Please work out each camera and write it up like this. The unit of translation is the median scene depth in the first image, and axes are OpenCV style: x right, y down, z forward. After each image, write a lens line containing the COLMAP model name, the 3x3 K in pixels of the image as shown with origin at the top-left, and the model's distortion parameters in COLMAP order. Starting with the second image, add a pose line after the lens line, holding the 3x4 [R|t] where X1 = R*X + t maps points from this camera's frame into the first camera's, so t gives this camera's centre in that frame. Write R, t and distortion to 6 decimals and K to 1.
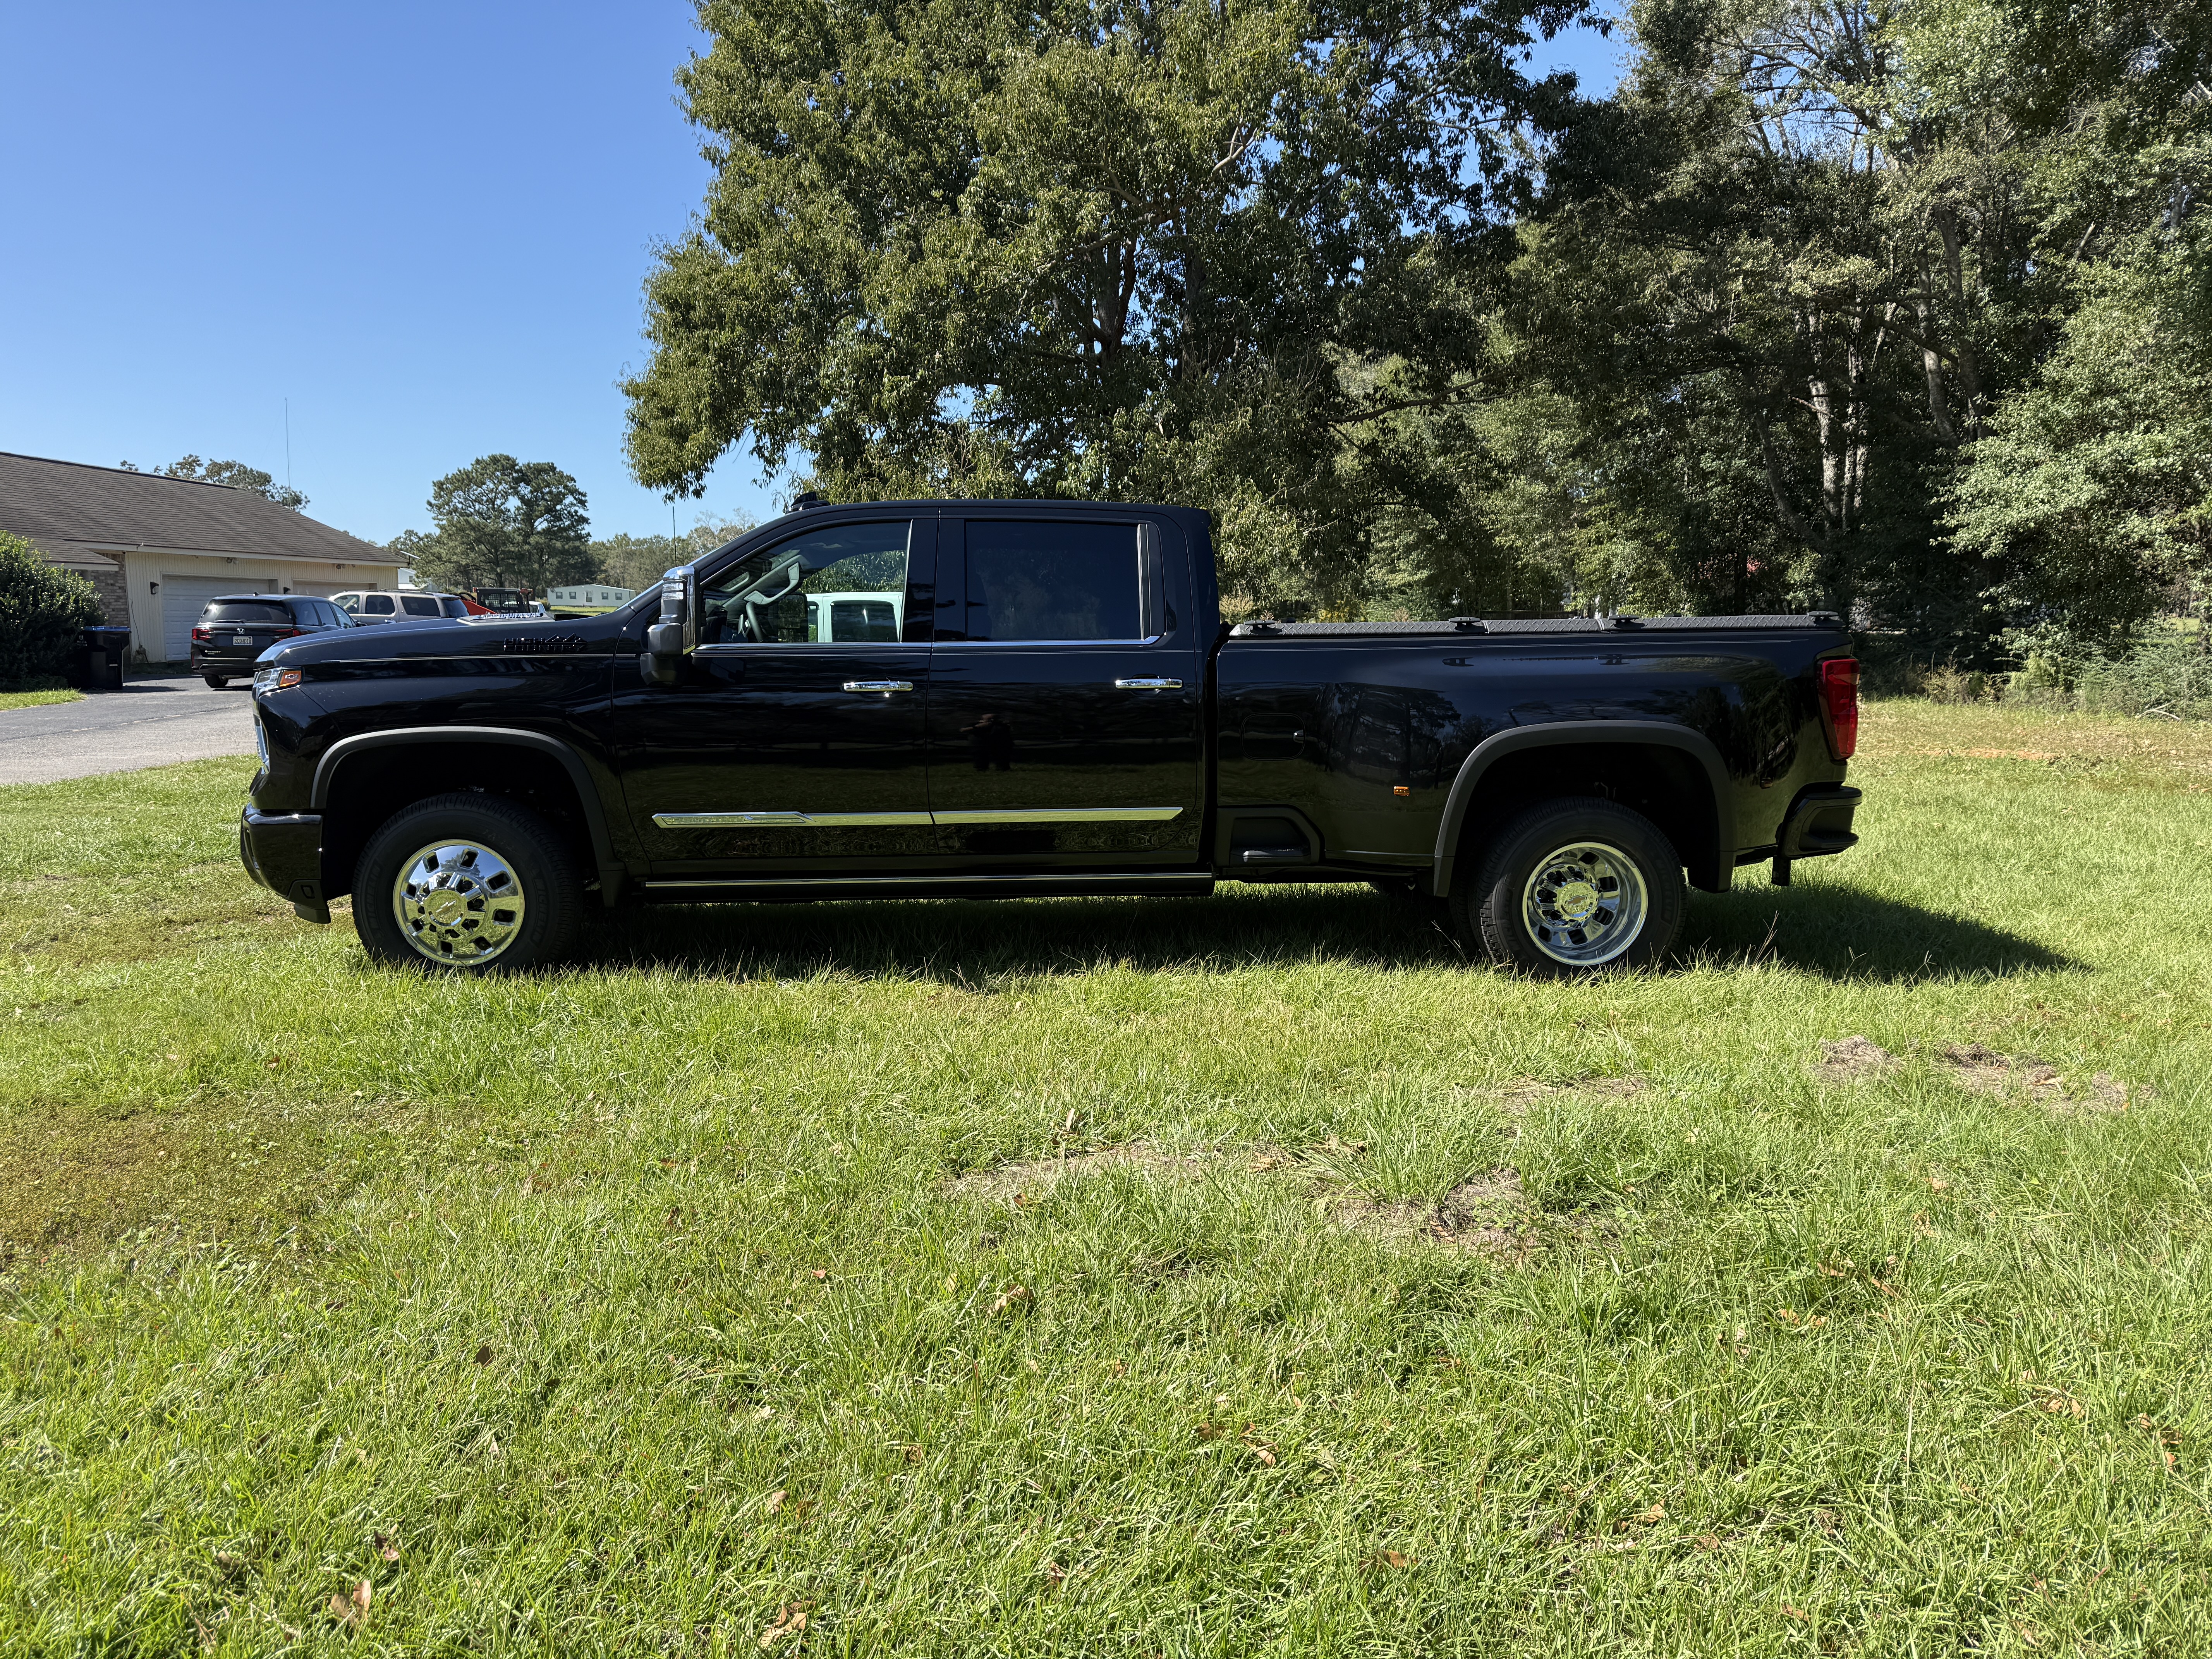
lens RADIAL K [[1569.1, 0, 1094.8], [0, 1569.1, 840.3], [0, 0, 1]] dist [0.025159, -0.019167]
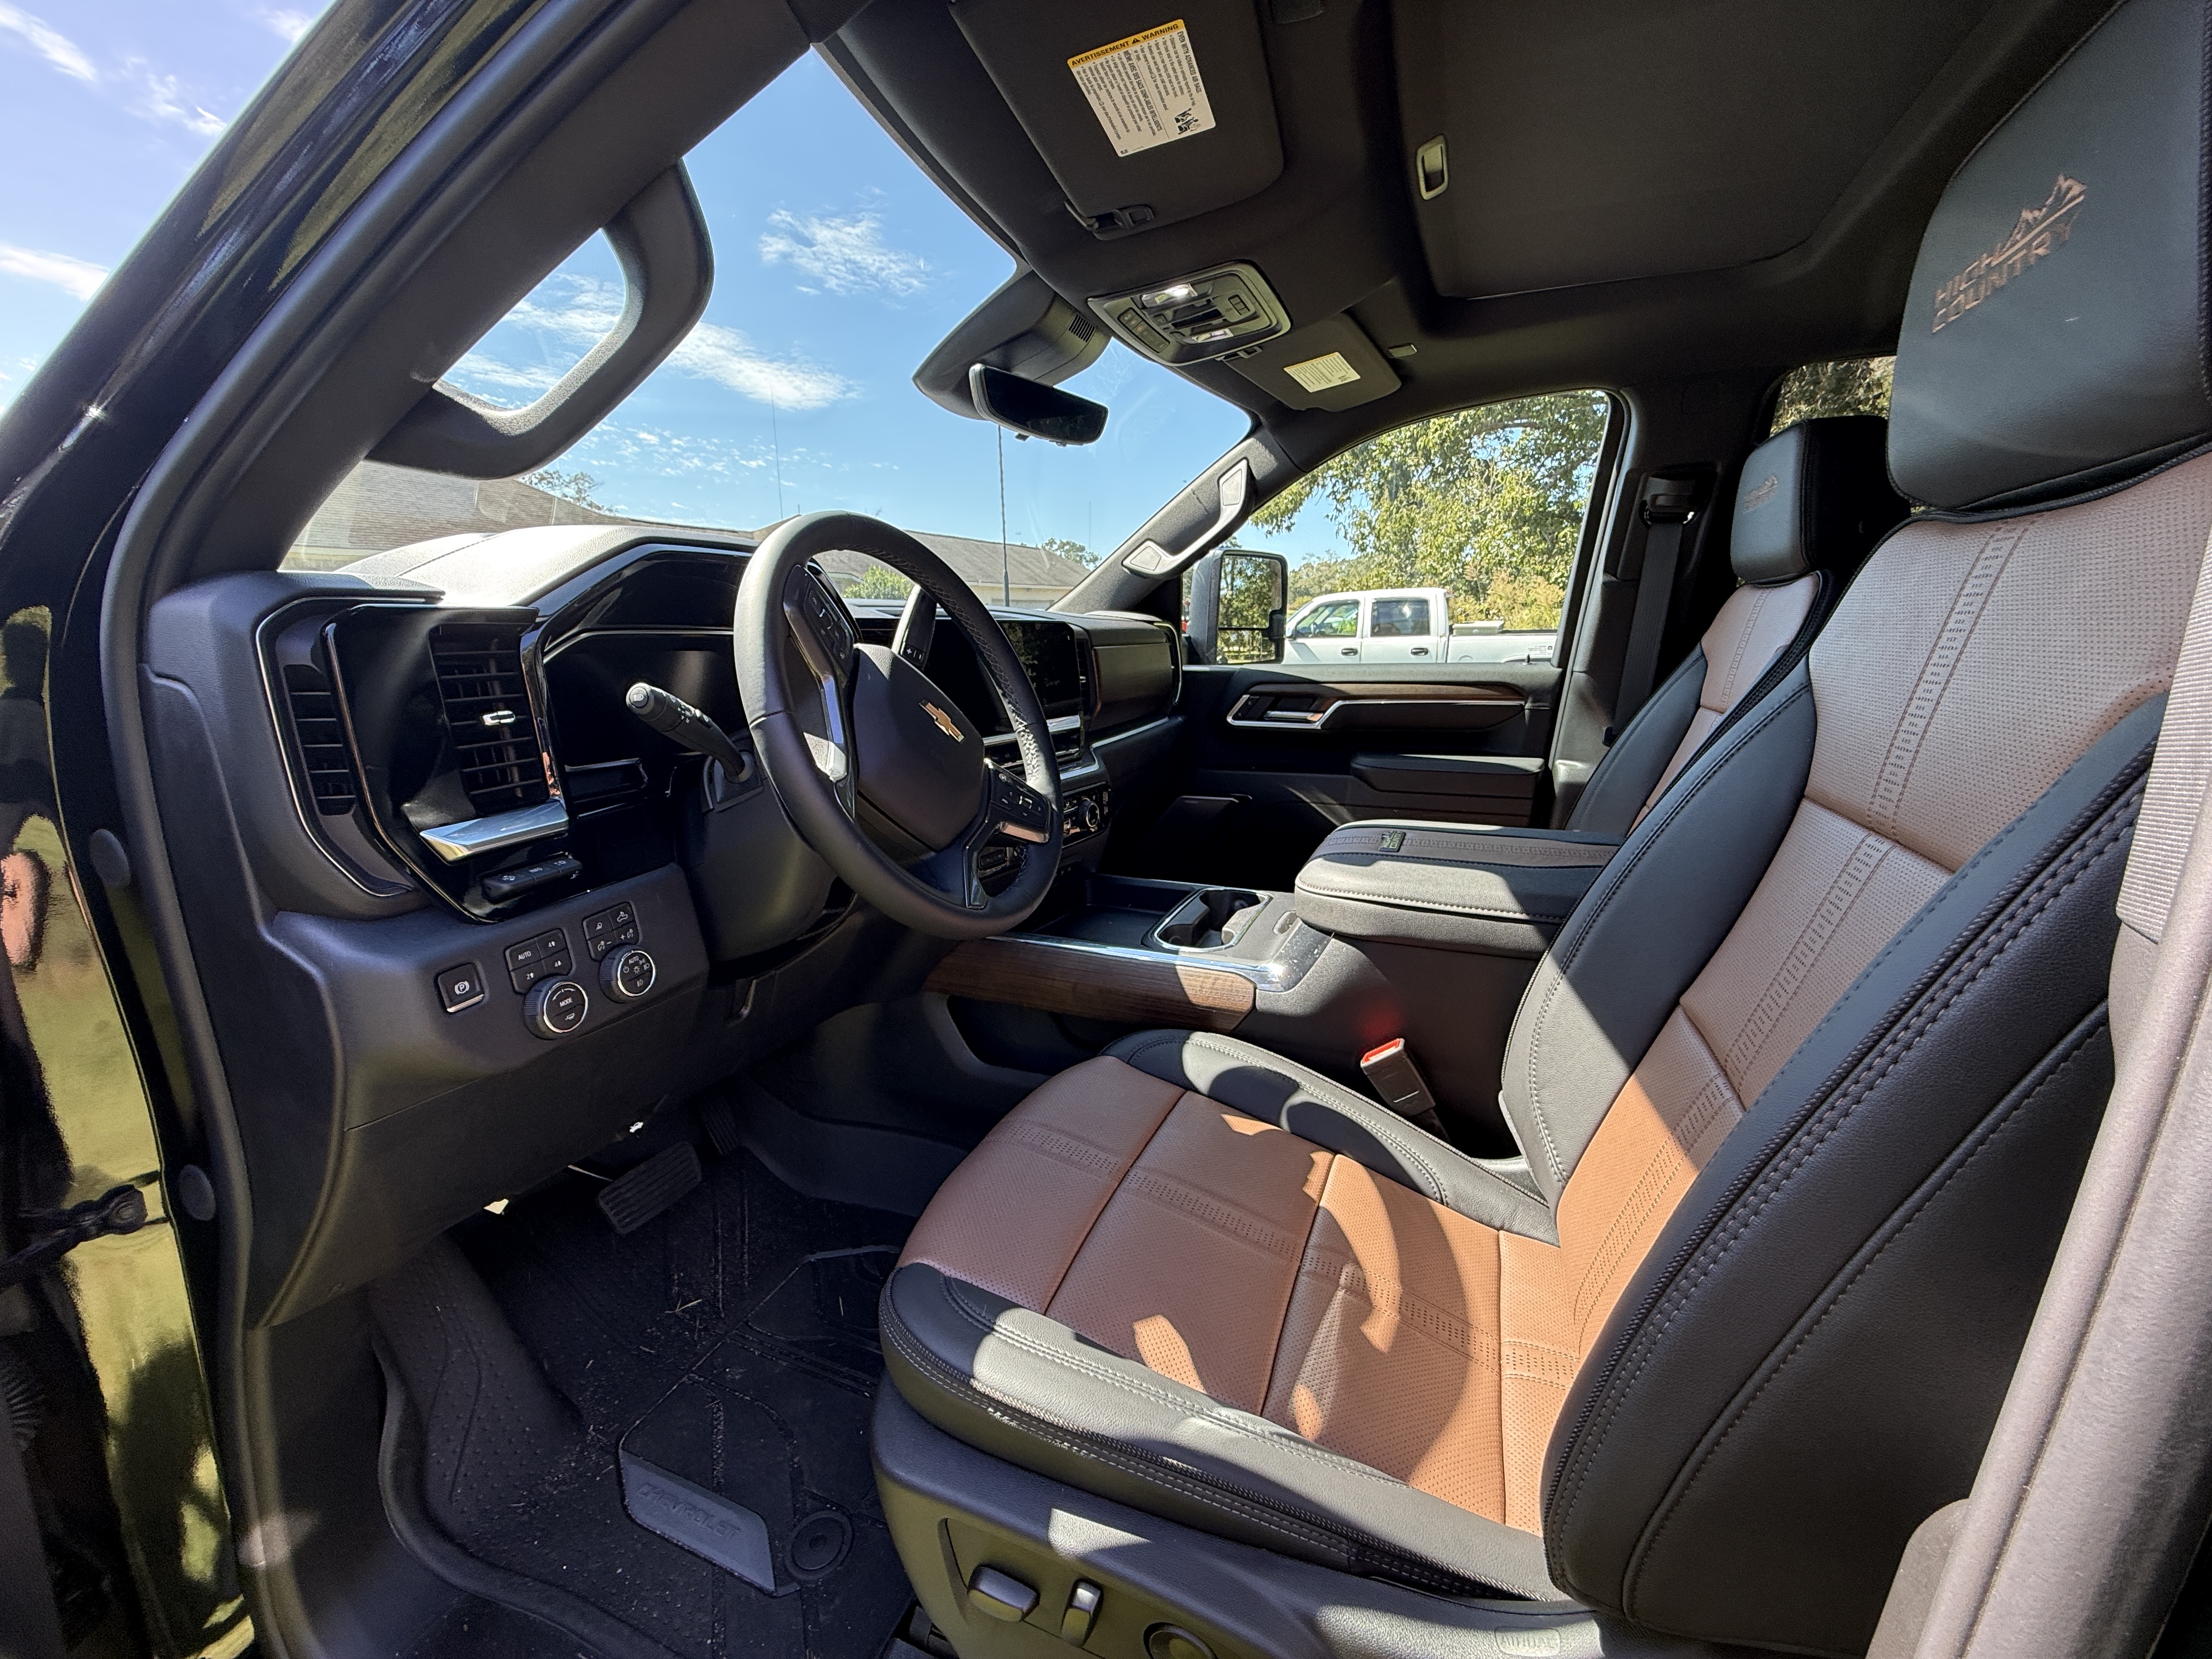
lens RADIAL K [[886.8, 0, 1110.8], [0, 886.8, 840.8], [0, 0, 1]] dist [0.005206, -0.000912]
pose [[0.895690, 0.096028, -0.434187, -0.019587], [-0.051261, 0.992192, 0.113696, -0.023064], [0.441715, -0.079579, 0.893619, 0.184510]]
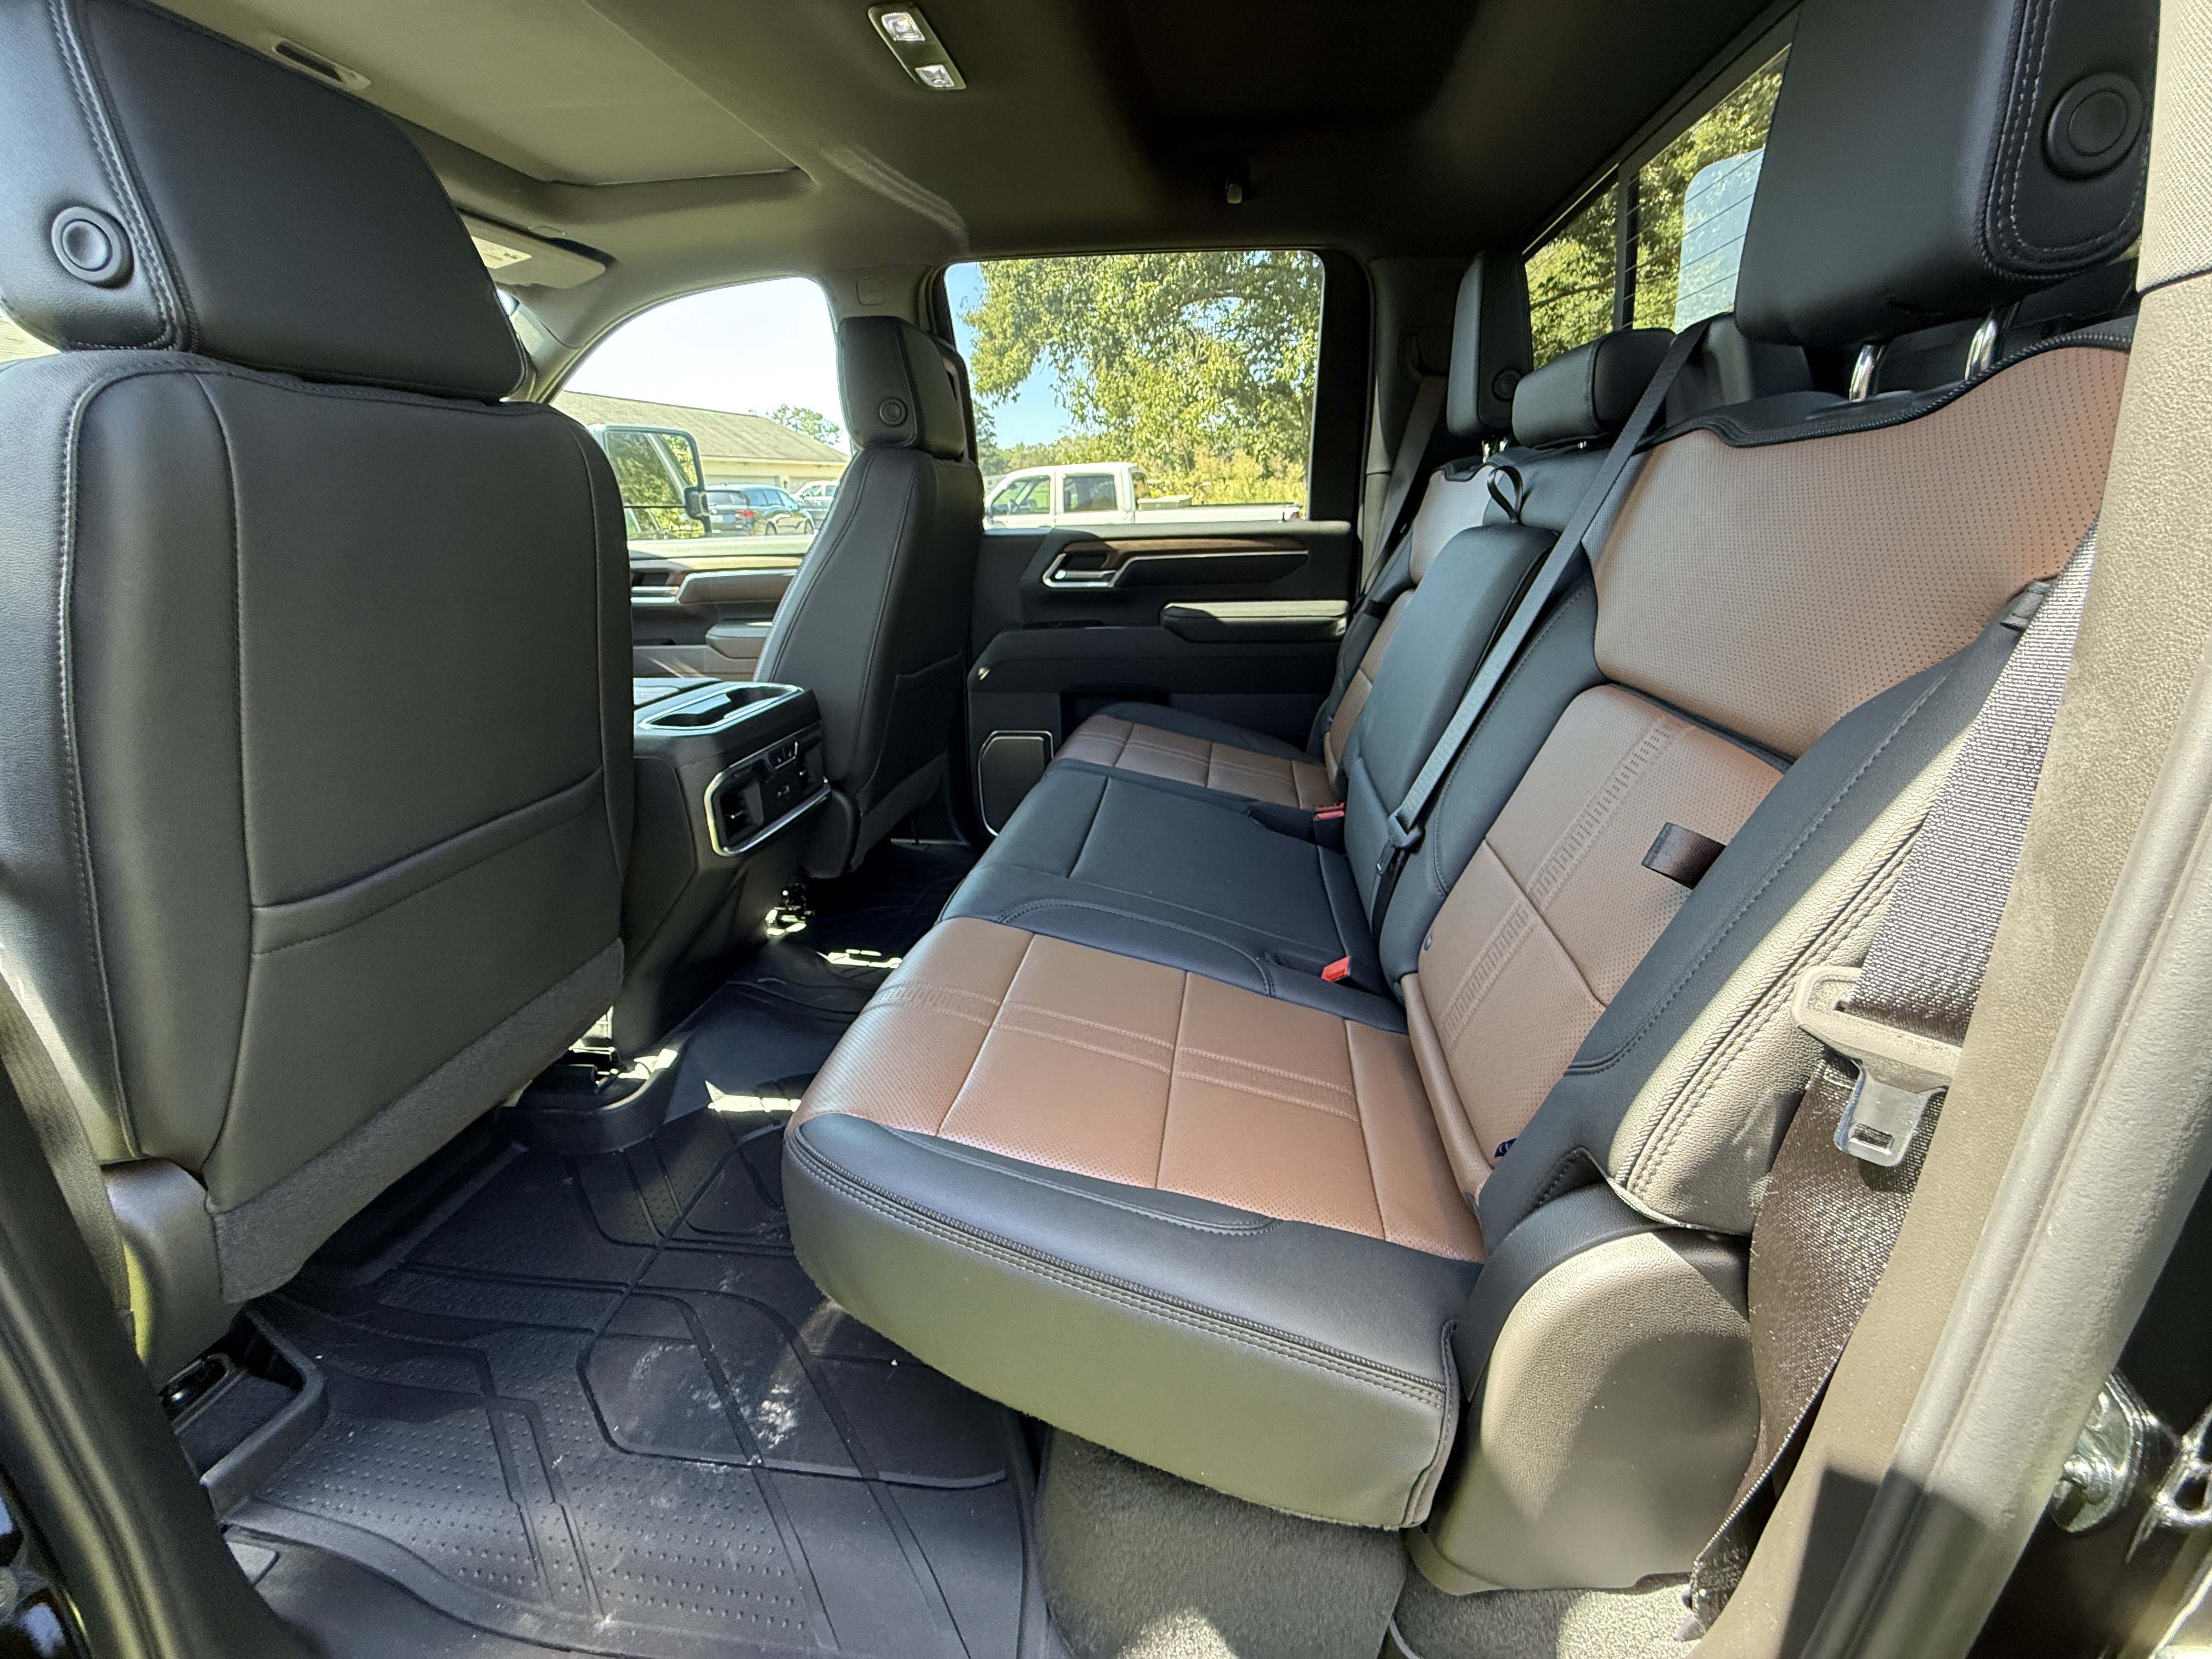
lens RADIAL K [[886.8, 0, 1106.7], [0, 886.8, 836.7], [0, 0, 1]] dist [0.005206, -0.000912]
pose [[0.977310, 0.053832, -0.204858, 0.009109], [-0.005884, 0.973692, 0.227793, -0.022859], [0.211731, -0.221419, 0.951916, 0.184150]]
